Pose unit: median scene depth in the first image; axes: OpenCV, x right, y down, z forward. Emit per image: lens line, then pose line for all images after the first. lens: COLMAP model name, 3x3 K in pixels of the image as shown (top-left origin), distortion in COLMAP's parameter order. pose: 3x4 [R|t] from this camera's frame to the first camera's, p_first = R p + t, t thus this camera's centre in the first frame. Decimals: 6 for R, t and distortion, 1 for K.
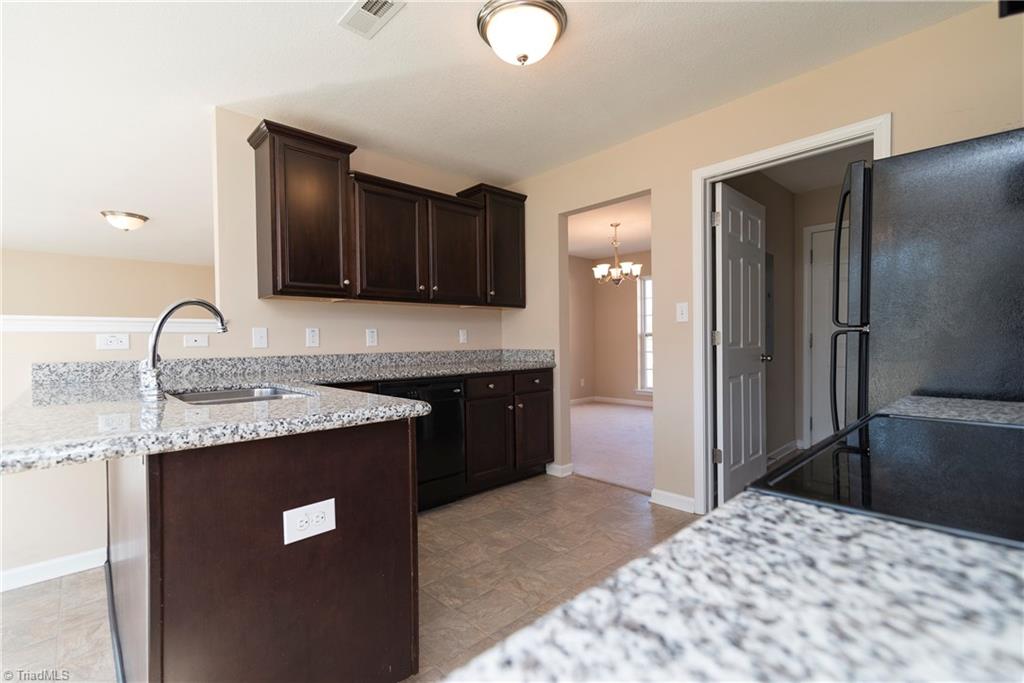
lens RADIAL K [[460.2, 0, 512.0], [0, 460.2, 341.5], [0, 0, 1]] dist [0.017743, -0.000388]
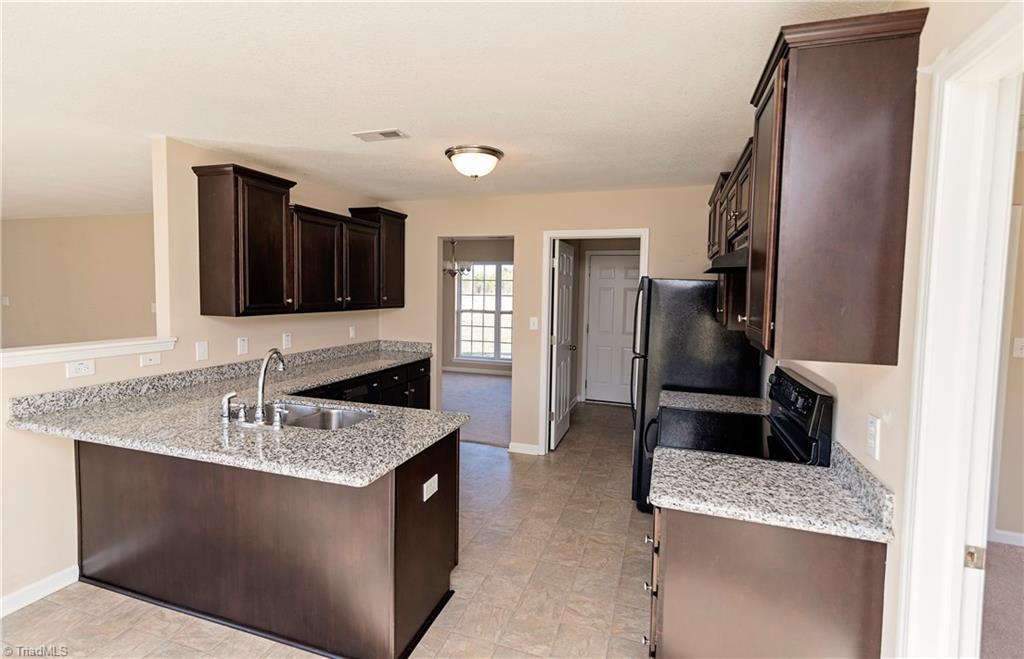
lens RADIAL K [[470.1, 0, 509.2], [0, 470.1, 307.6], [0, 0, 1]] dist [0.019329, -0.000236]
pose [[0.885347, 0.009406, 0.464836, -0.415729], [-0.025097, 0.999305, 0.027579, -0.155584], [-0.464254, -0.036083, 0.884967, -0.313473]]
